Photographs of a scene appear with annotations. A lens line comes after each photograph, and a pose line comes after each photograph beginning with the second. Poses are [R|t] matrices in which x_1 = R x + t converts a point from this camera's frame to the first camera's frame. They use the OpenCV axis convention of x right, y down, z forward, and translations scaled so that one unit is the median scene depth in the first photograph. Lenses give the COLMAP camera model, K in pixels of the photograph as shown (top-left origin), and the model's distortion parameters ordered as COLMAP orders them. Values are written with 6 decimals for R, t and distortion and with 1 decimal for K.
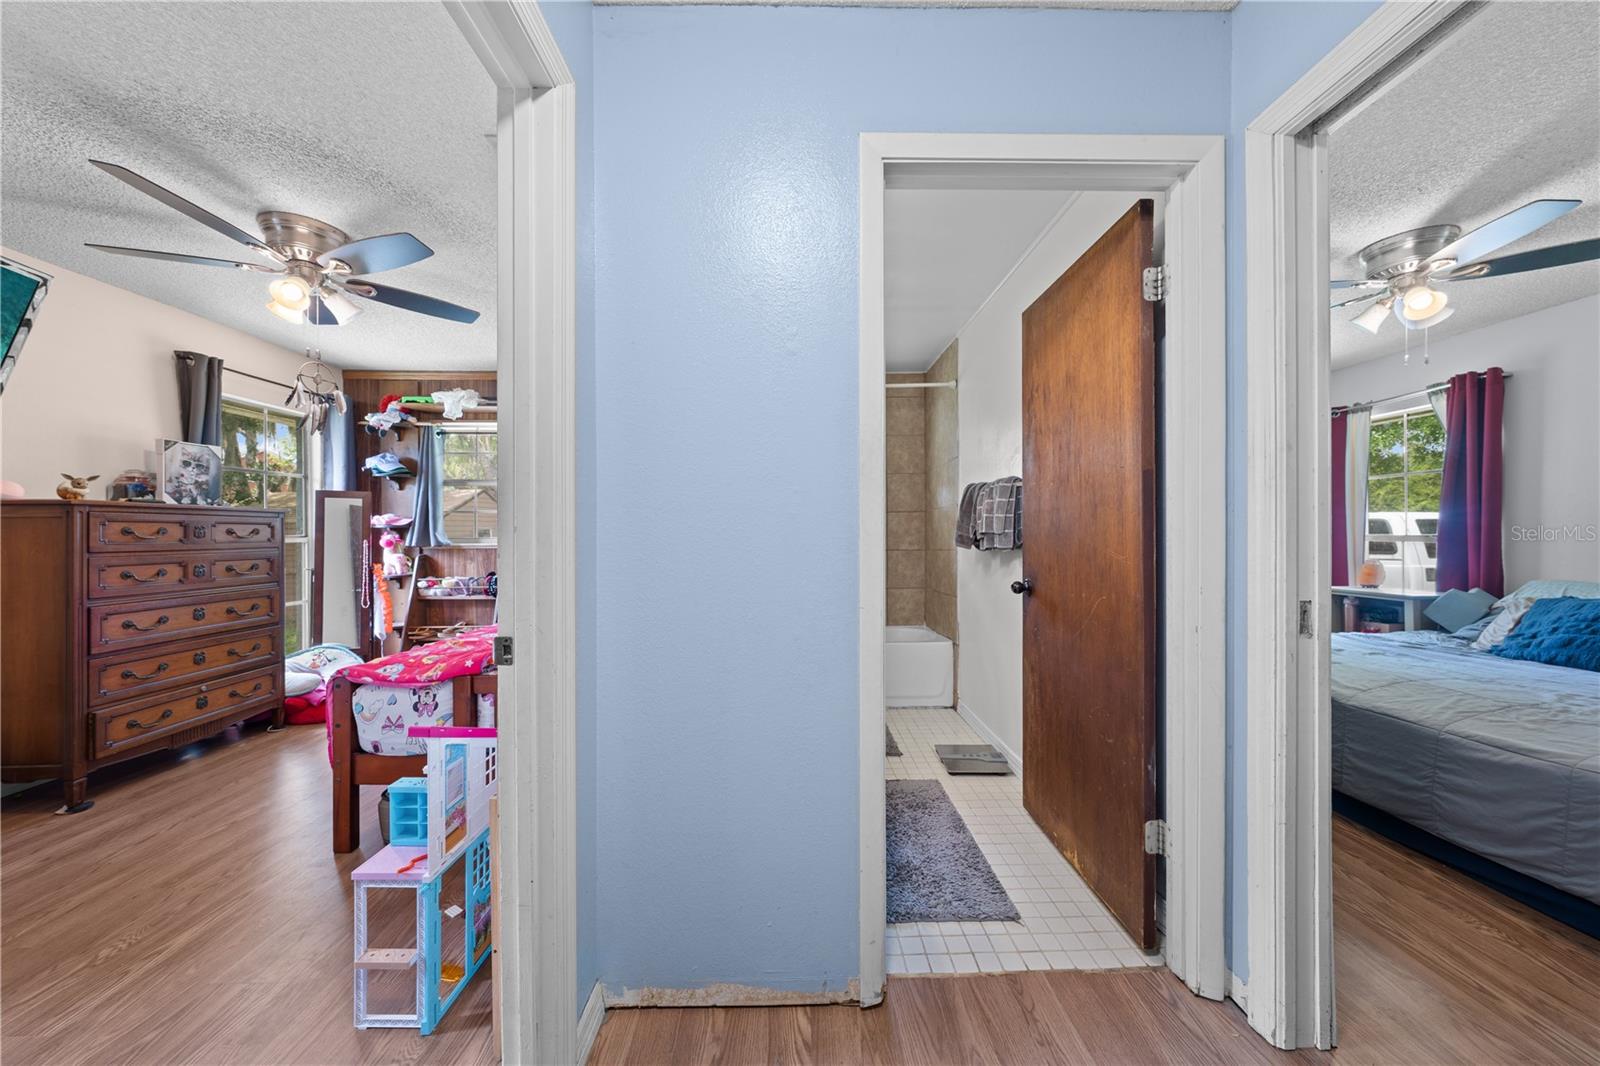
lens RADIAL K [[538.8, 0, 802.5], [0, 538.8, 531.6], [0, 0, 1]] dist [-0.000599, 0.000214]
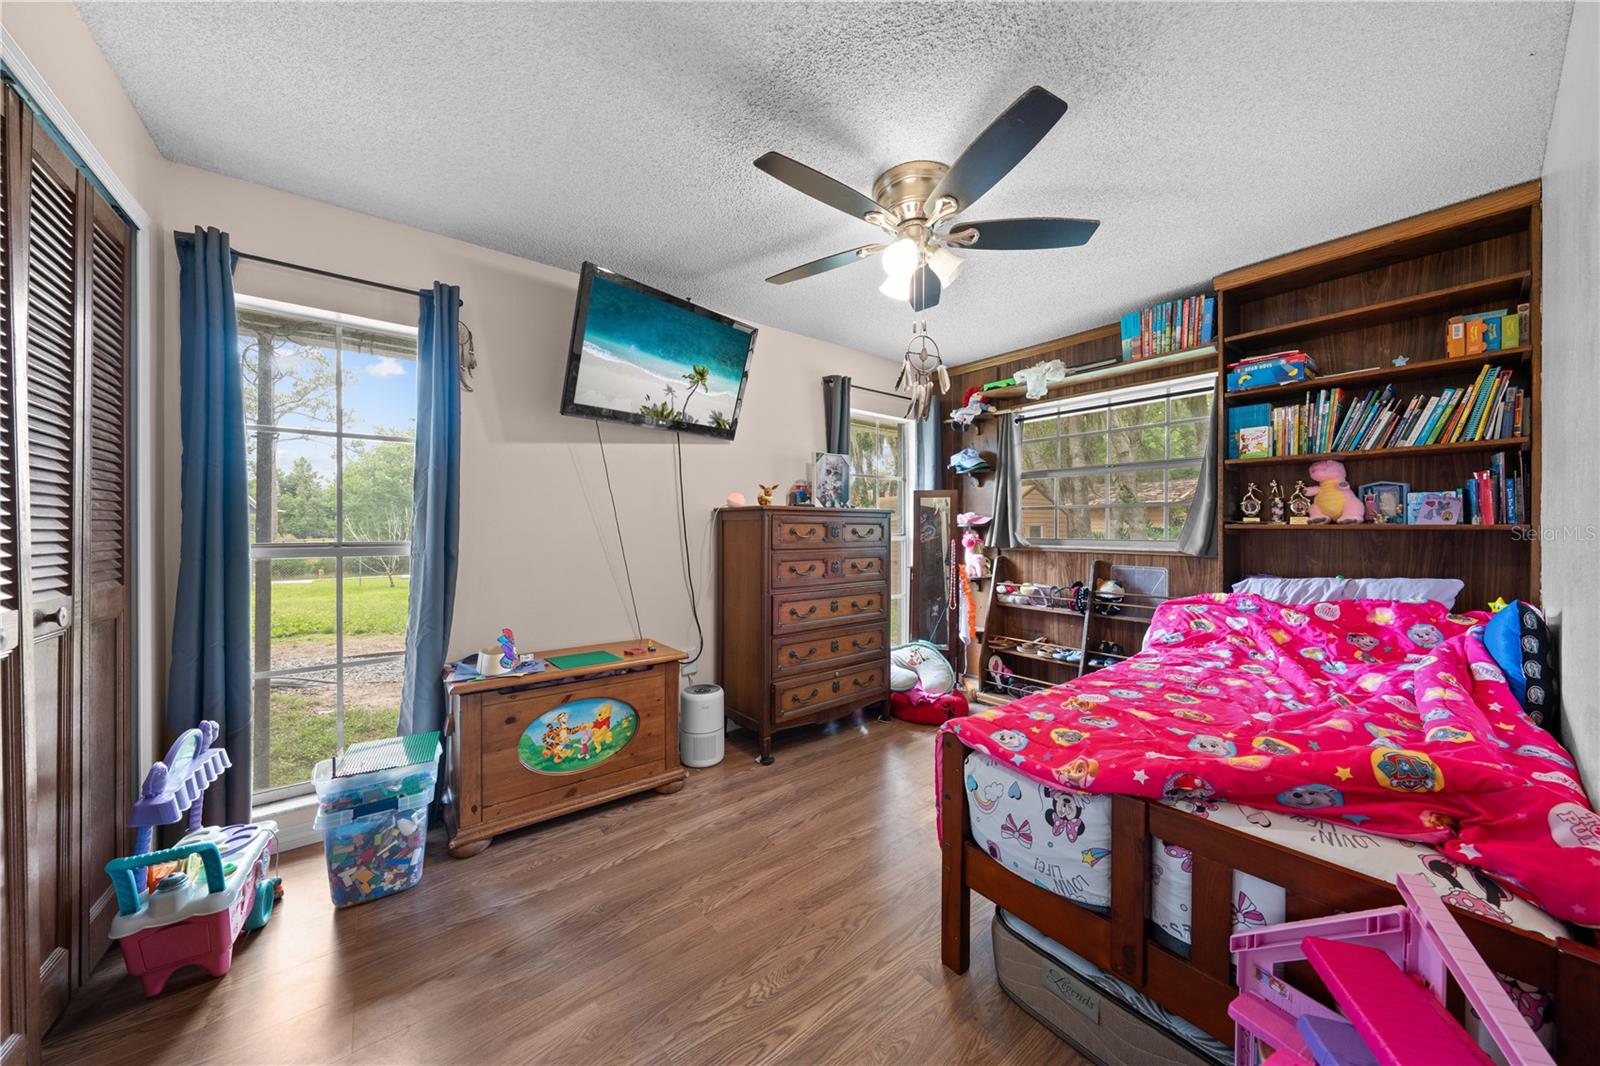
lens RADIAL K [[538.9, 0, 800.0], [0, 538.9, 533.0], [0, 0, 1]] dist [-0.002470, 0.000008]
pose [[0.601964, 0.009893, -0.798462, -0.393794], [-0.001749, 0.999937, 0.011070, -0.013001], [0.798521, -0.005267, 0.601944, 0.389327]]
